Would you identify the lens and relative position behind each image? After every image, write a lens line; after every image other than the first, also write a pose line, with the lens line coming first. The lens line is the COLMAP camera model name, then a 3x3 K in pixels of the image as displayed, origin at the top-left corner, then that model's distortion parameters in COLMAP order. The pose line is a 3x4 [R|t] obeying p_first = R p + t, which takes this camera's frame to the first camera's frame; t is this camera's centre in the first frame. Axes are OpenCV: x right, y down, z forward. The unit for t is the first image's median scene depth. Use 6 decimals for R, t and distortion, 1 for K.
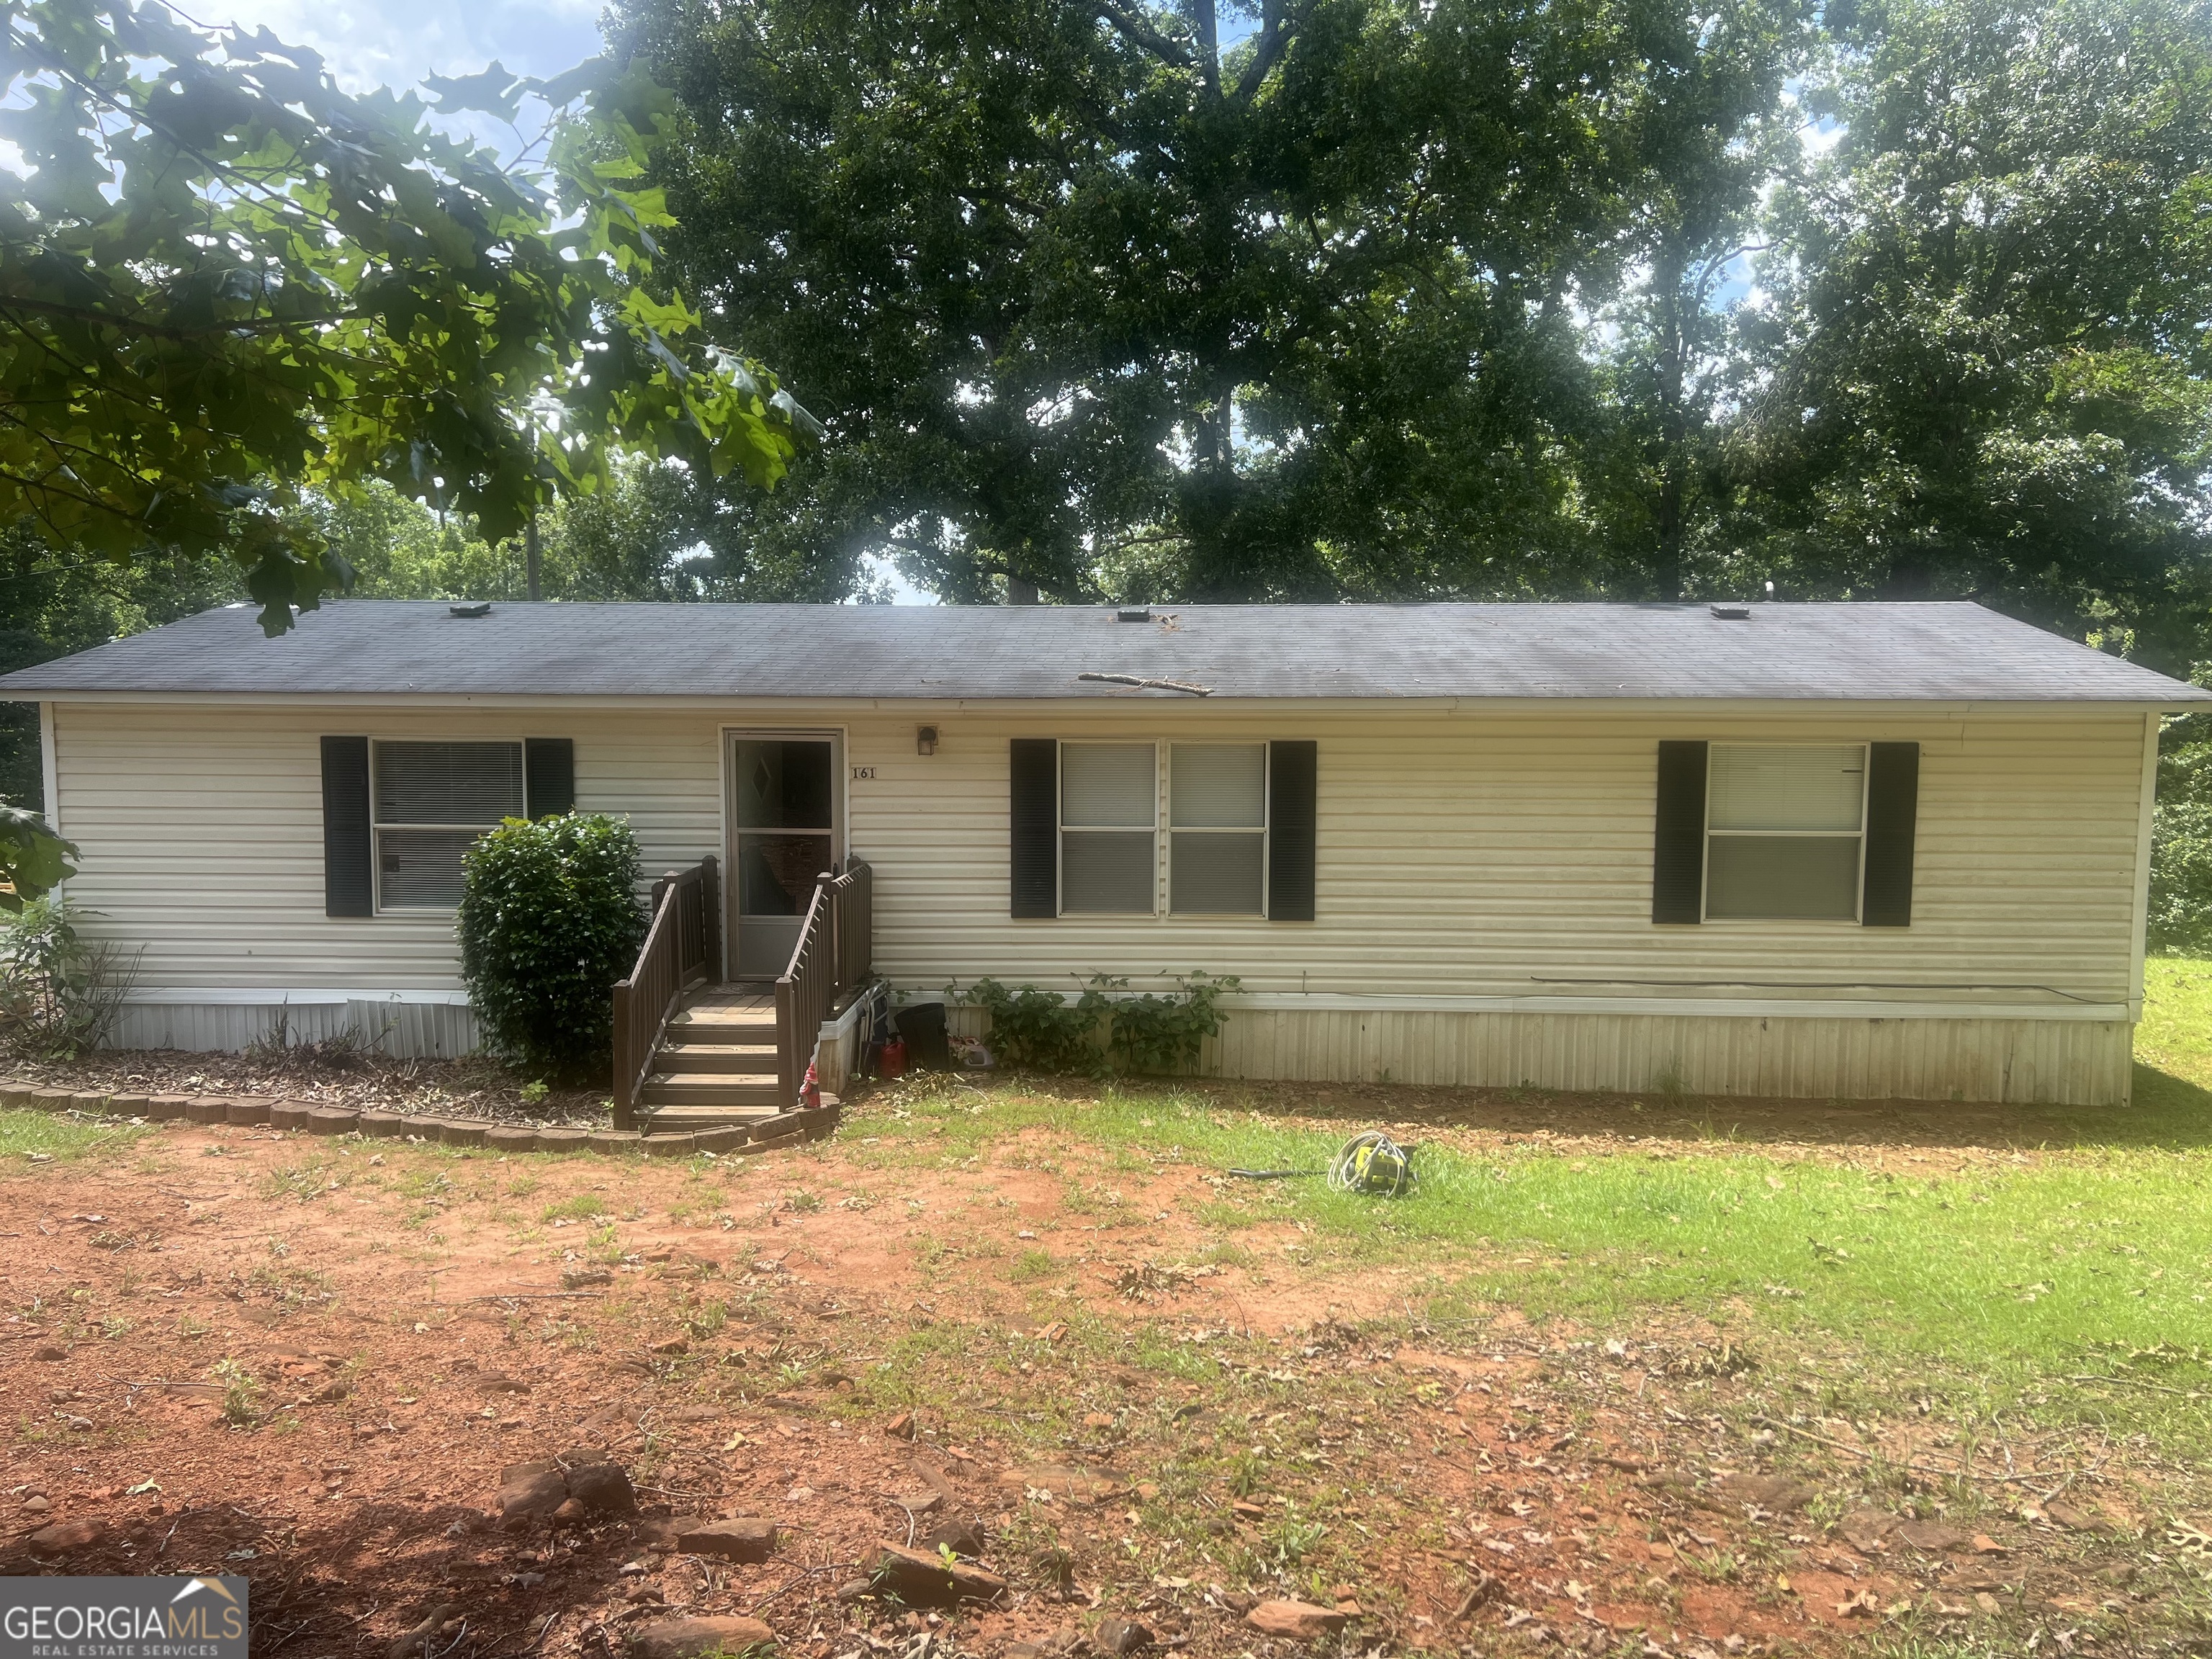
lens RADIAL K [[1677.3, 0, 1176.8], [0, 1677.3, 847.6], [0, 0, 1]] dist [0.067155, -0.072626]
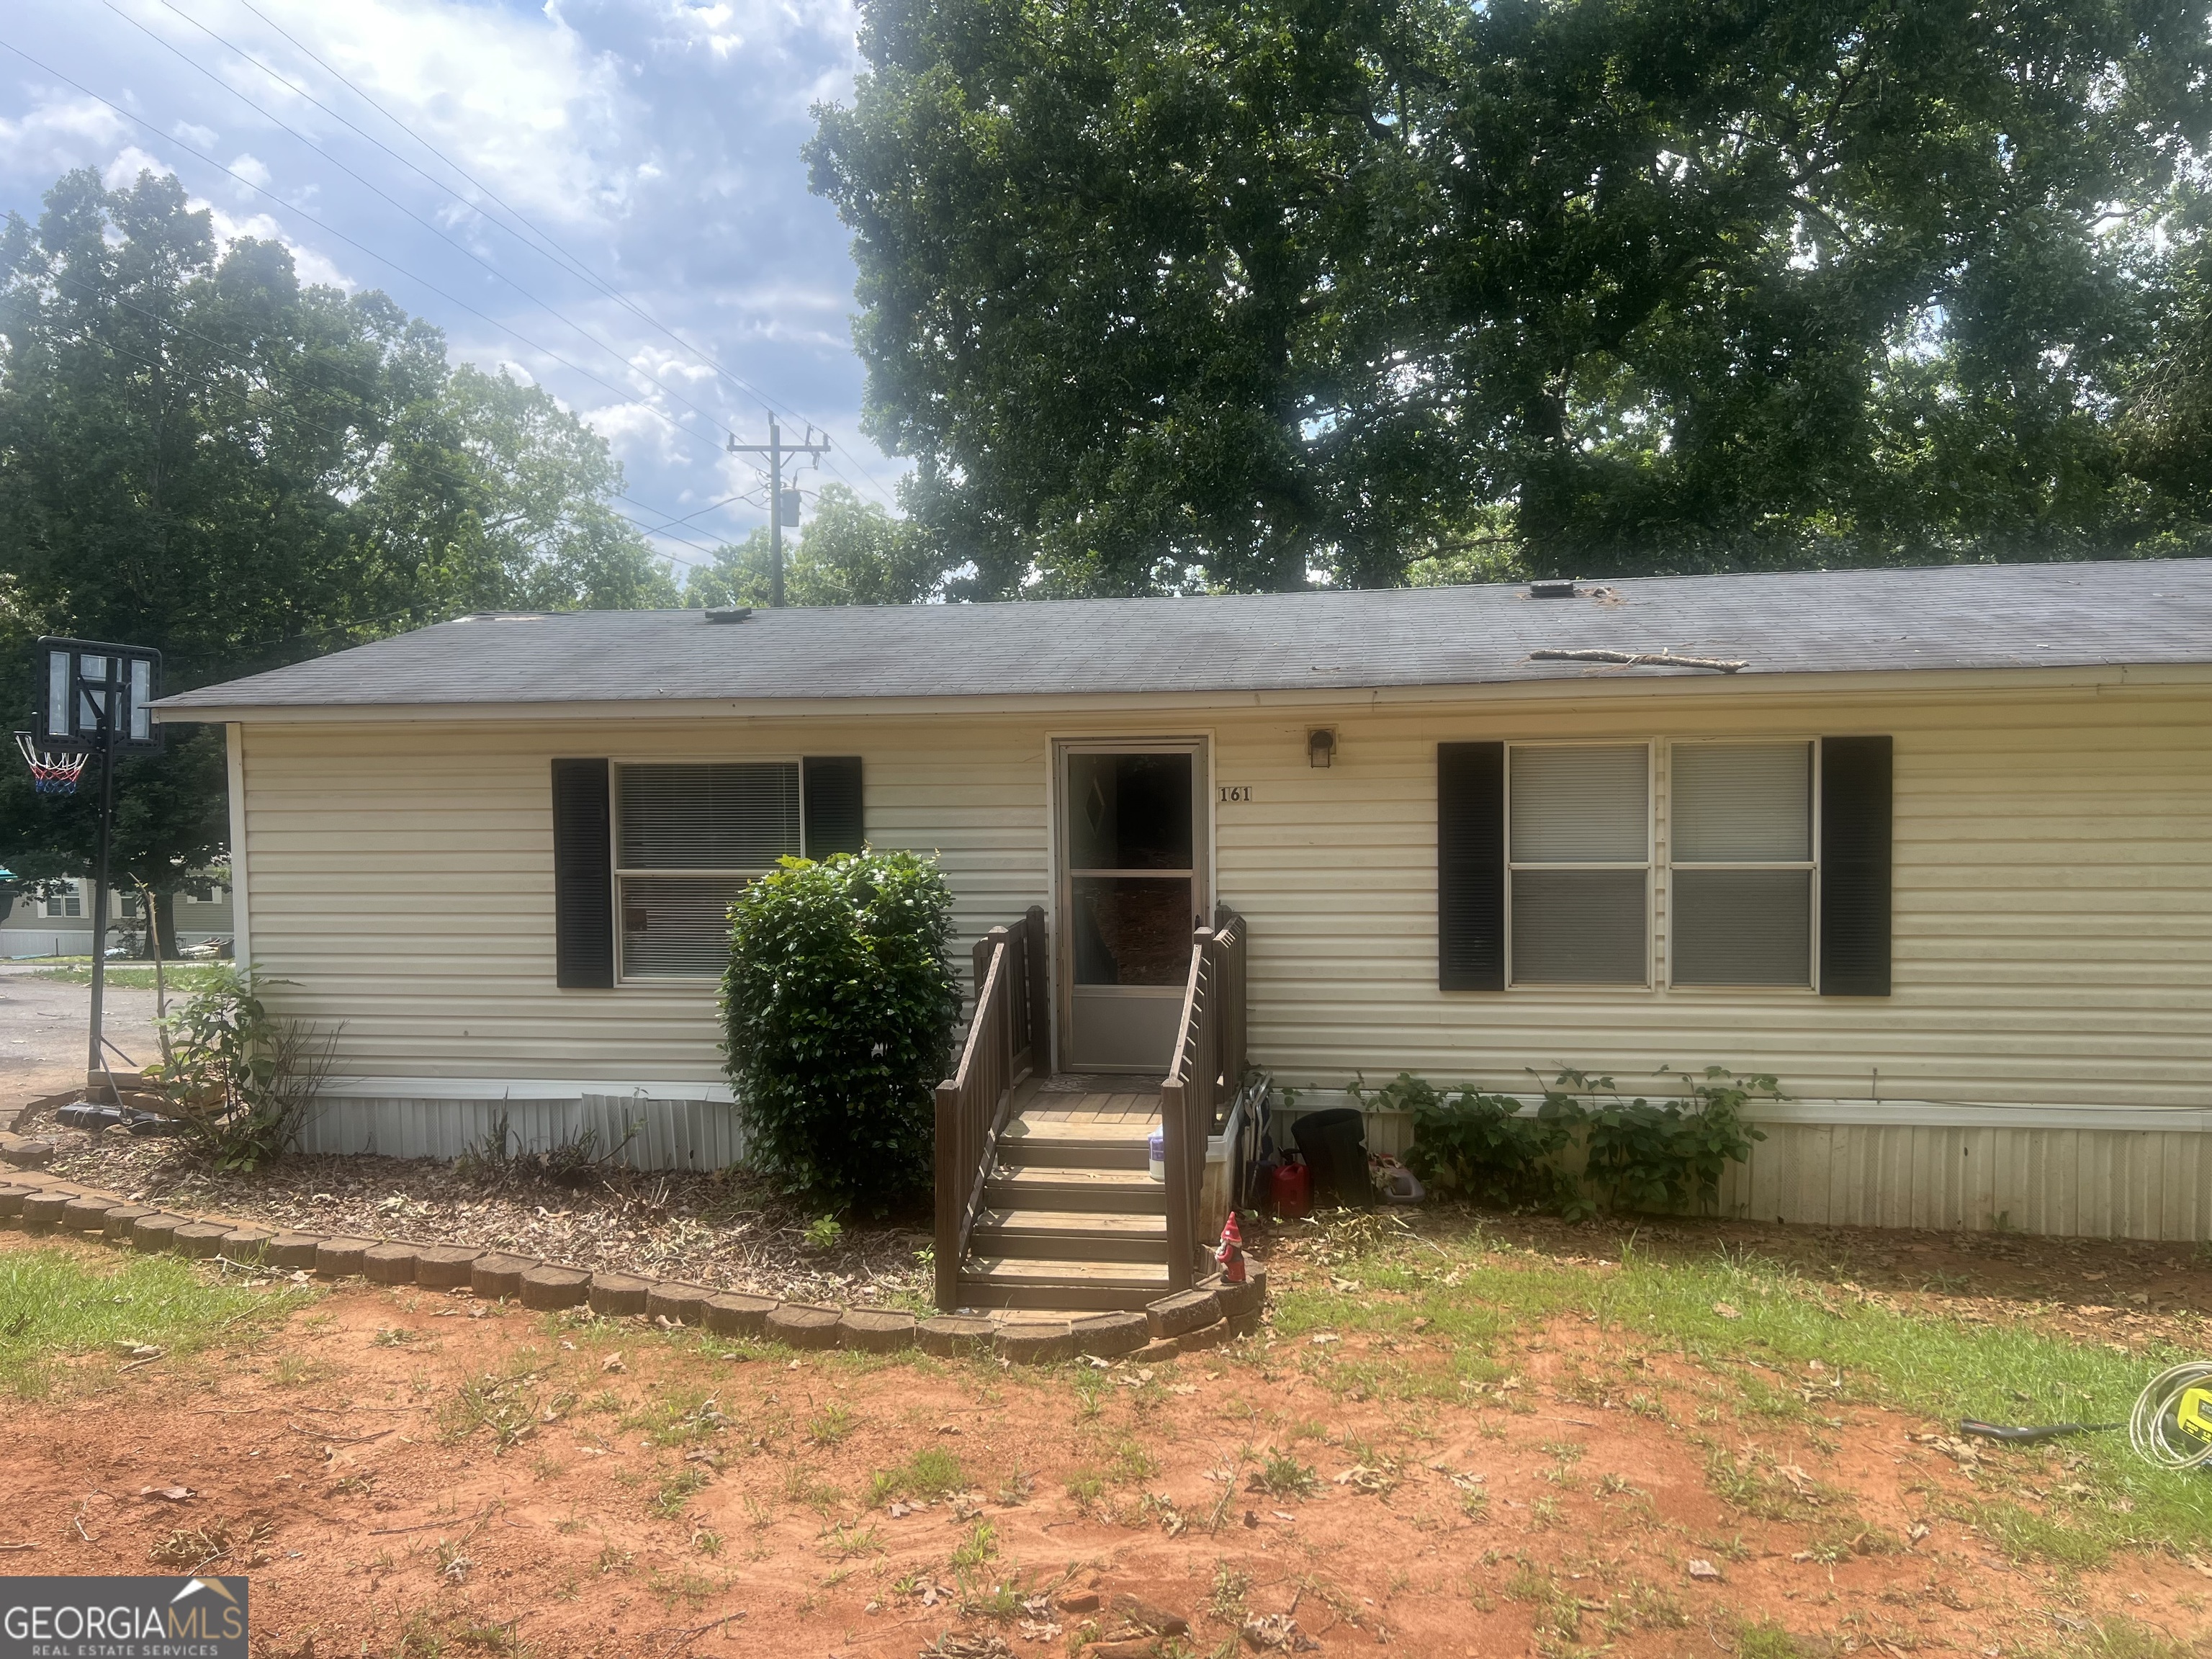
lens RADIAL K [[1677.3, 0, 1165.1], [0, 1677.3, 848.2], [0, 0, 1]] dist [0.067155, -0.072626]
pose [[0.991587, -0.010965, -0.128980, -0.124603], [0.006292, 0.999311, -0.036586, 0.006521], [0.129292, 0.035467, 0.990972, 0.267260]]
